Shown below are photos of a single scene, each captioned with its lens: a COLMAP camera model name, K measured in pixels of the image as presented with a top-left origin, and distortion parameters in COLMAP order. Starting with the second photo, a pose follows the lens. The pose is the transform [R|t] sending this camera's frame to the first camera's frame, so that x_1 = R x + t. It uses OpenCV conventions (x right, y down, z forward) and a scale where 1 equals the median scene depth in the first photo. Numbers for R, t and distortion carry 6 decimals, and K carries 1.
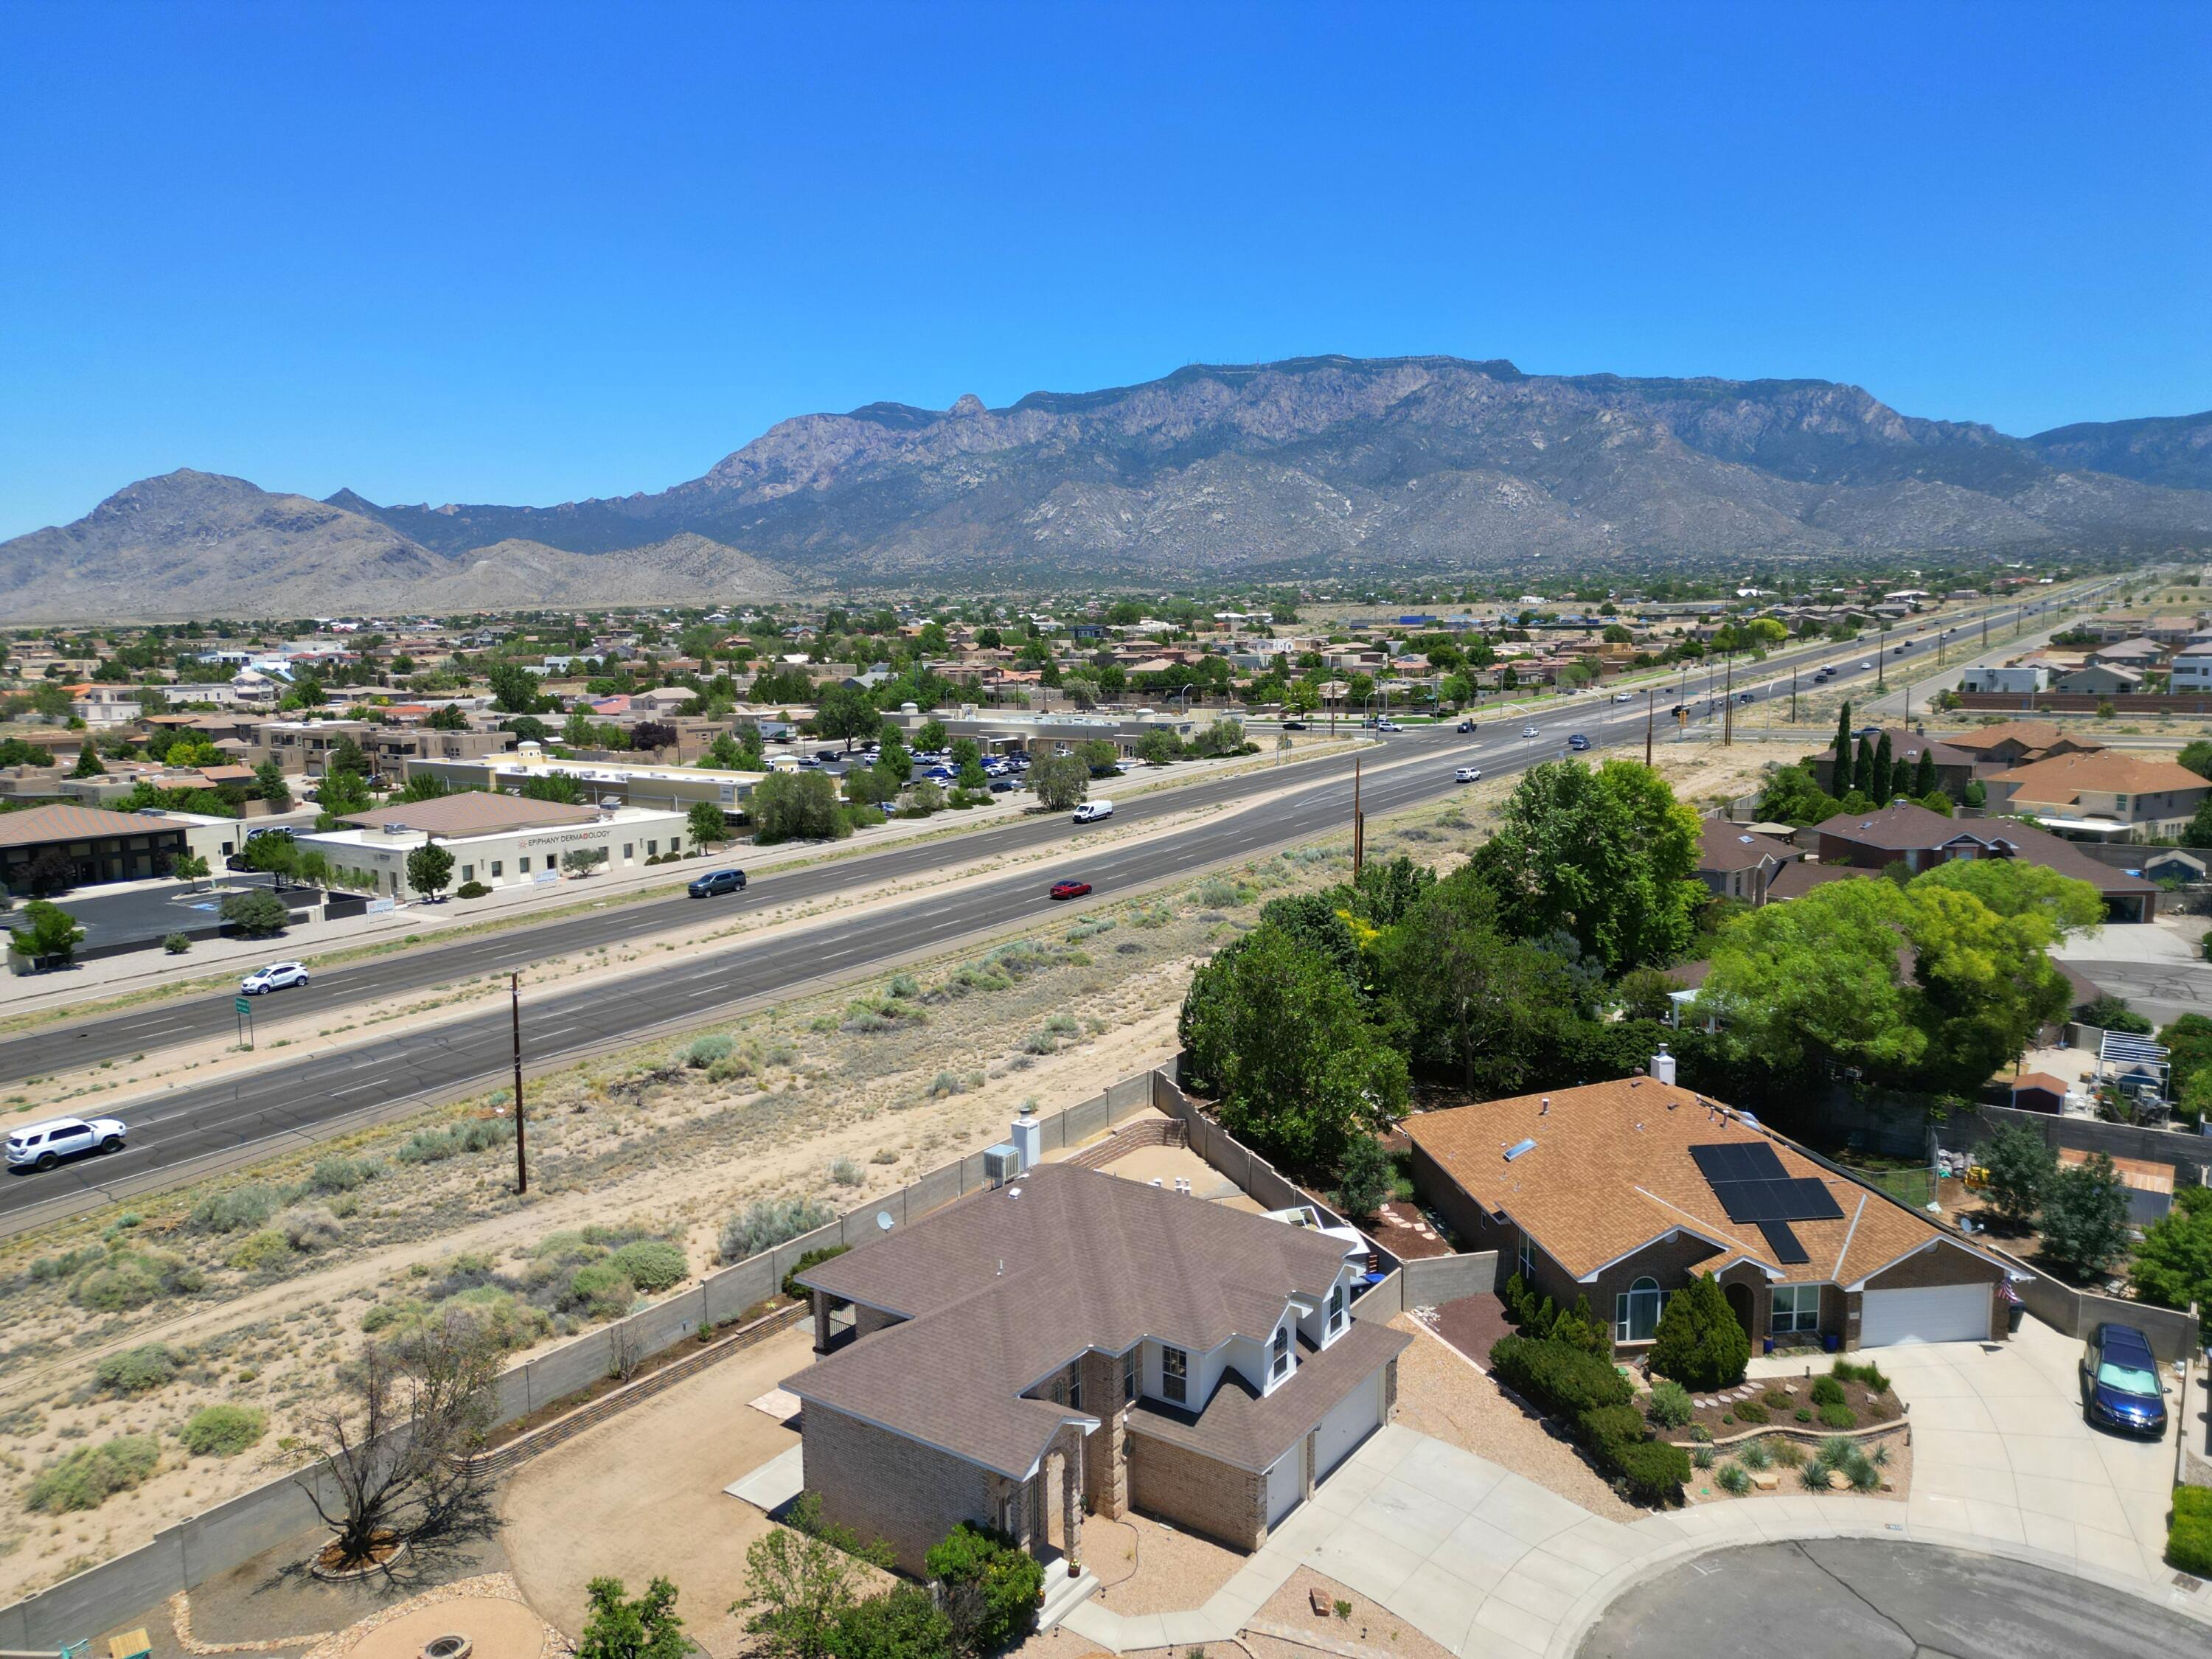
lens RADIAL K [[1553.0, 0, 1113.7], [0, 1553.0, 830.2], [0, 0, 1]] dist [0.080717, -0.090911]
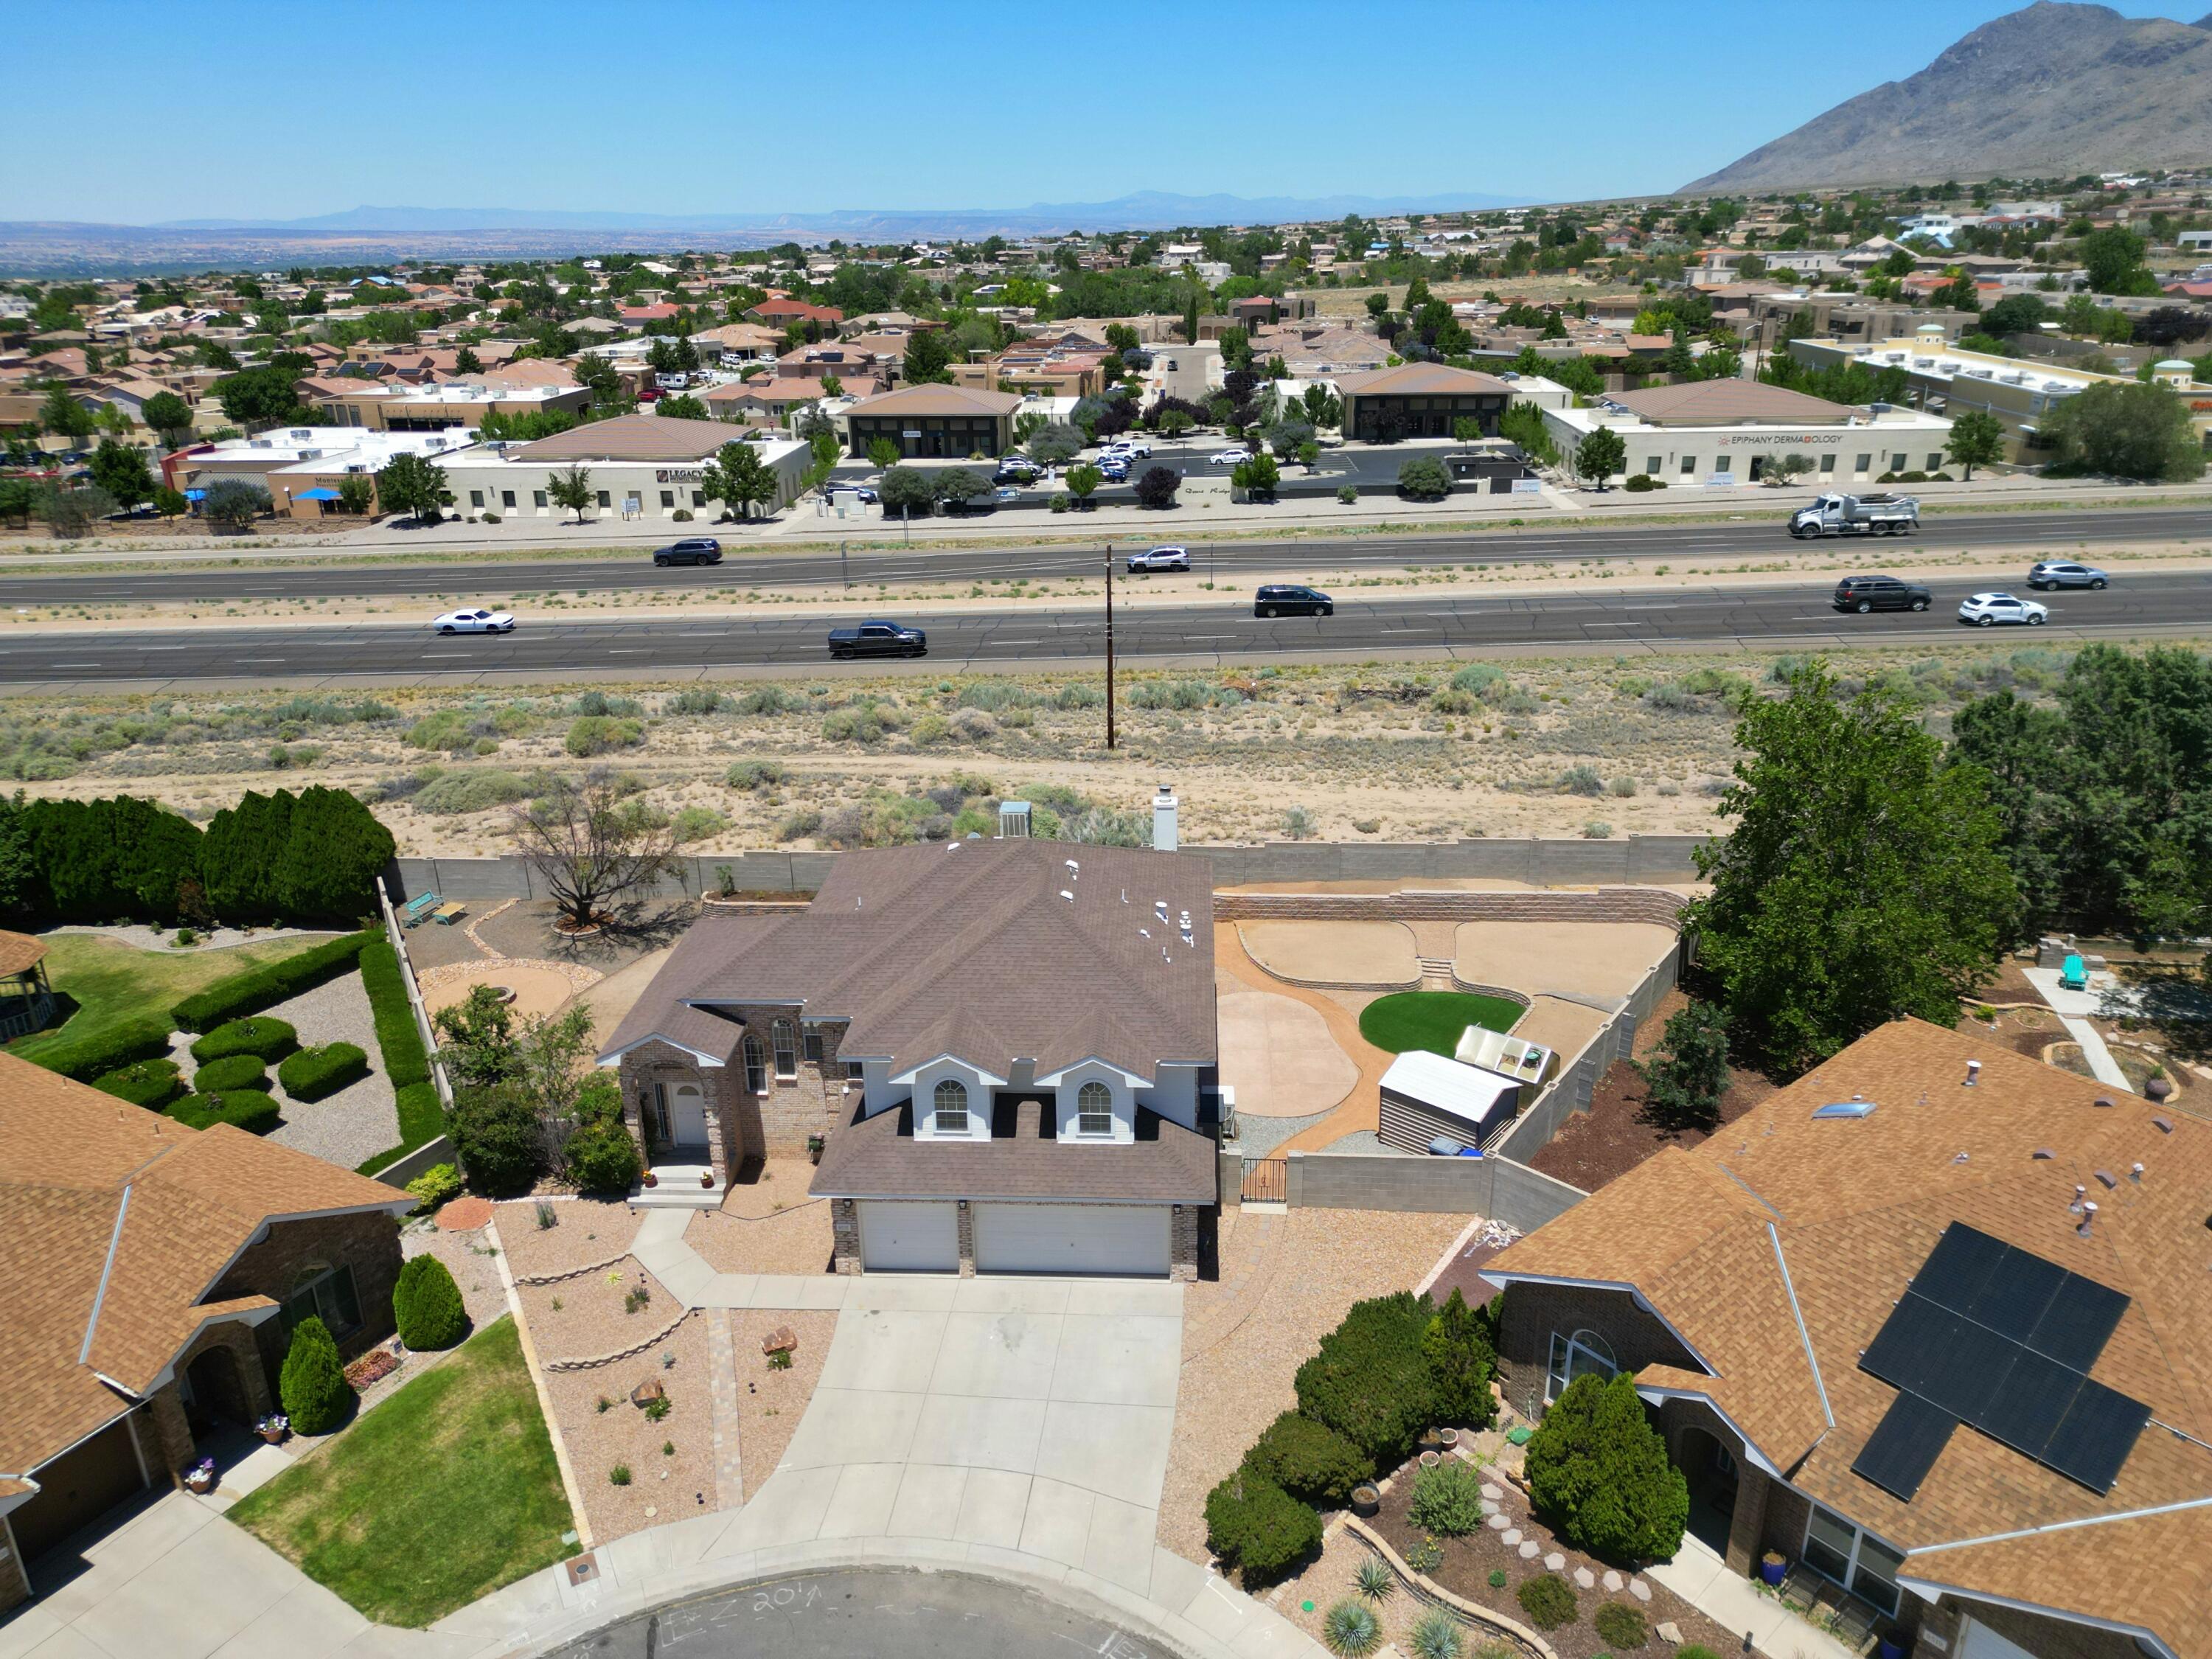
lens RADIAL K [[1558.5, 0, 1113.8], [0, 1558.5, 829.1], [0, 0, 1]] dist [0.048066, -0.037594]
pose [[0.528076, 0.307224, -0.791675, 0.173488], [-0.094634, 0.947746, 0.304666, -0.016539], [0.843908, -0.085967, 0.529556, 0.144415]]
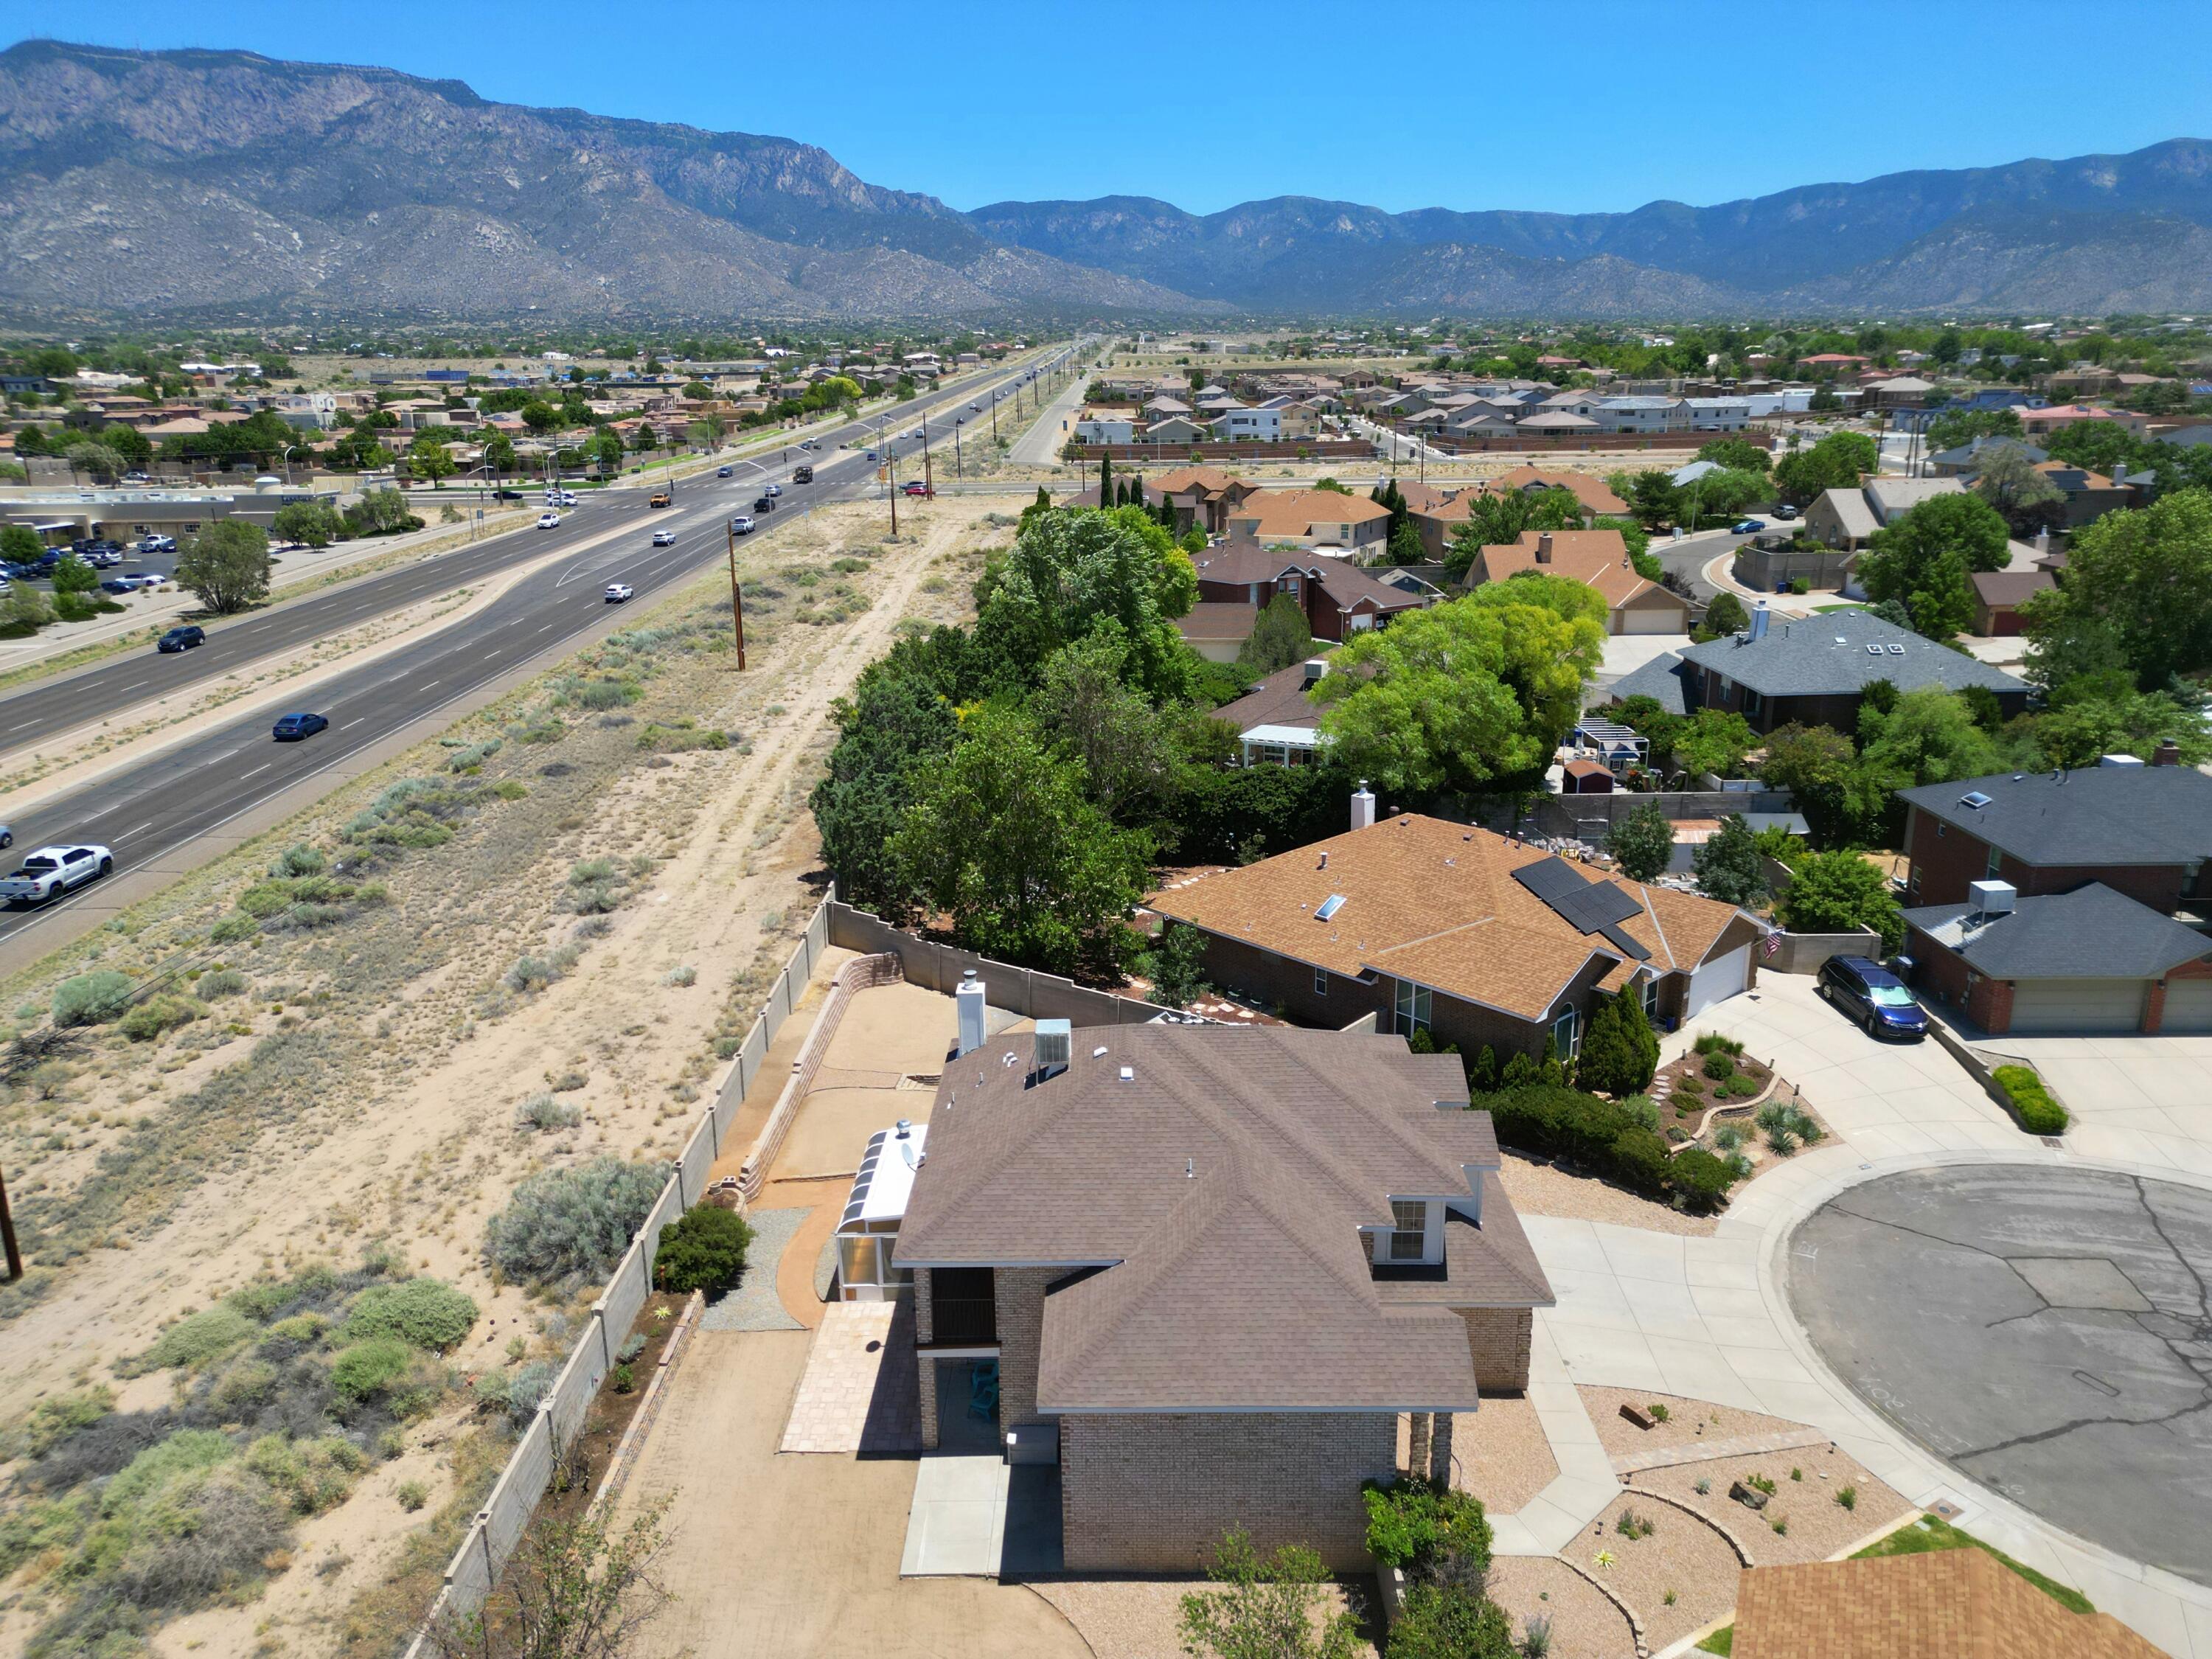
lens RADIAL K [[1558.5, 0, 1113.8], [0, 1558.5, 829.1], [0, 0, 1]] dist [0.048066, -0.037594]
pose [[0.821462, -0.155420, 0.548675, -0.115906], [0.074751, 0.983189, 0.166586, -0.004286], [-0.565342, -0.095830, 0.819271, 0.092326]]
